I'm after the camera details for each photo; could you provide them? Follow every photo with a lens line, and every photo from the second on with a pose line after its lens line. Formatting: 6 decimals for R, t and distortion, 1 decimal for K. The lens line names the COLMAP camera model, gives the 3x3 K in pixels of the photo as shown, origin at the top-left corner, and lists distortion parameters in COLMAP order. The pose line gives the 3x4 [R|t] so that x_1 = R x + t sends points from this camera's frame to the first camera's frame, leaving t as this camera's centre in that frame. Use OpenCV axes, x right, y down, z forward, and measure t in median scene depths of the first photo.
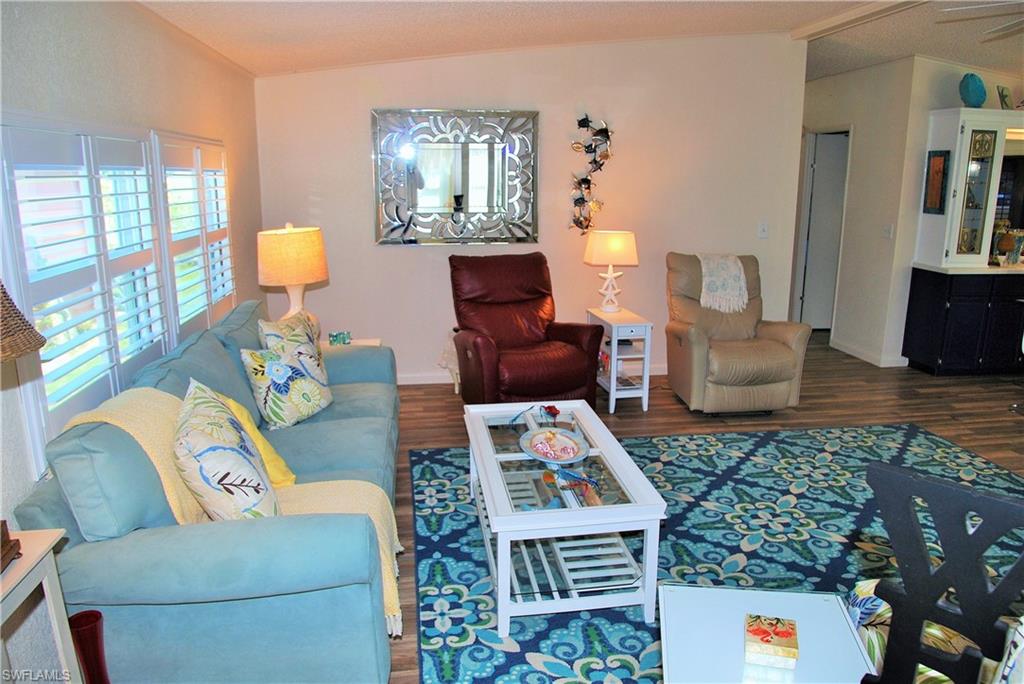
lens RADIAL K [[725.5, 0, 515.9], [0, 725.5, 352.2], [0, 0, 1]] dist [-0.128106, 0.072886]
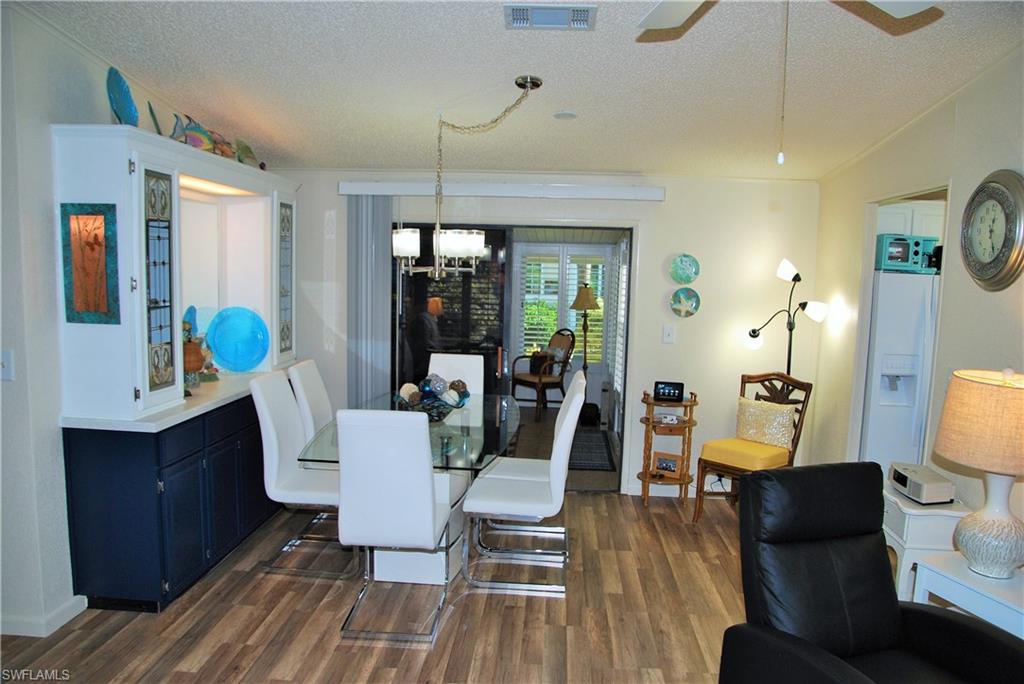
lens RADIAL K [[725.5, 0, 515.9], [0, 725.5, 352.2], [0, 0, 1]] dist [-0.128106, 0.072886]
pose [[0.206218, -0.112959, 0.971964, 0.178772], [0.203686, 0.976511, 0.070272, -0.176708], [-0.957072, 0.183484, 0.224382, 0.690034]]
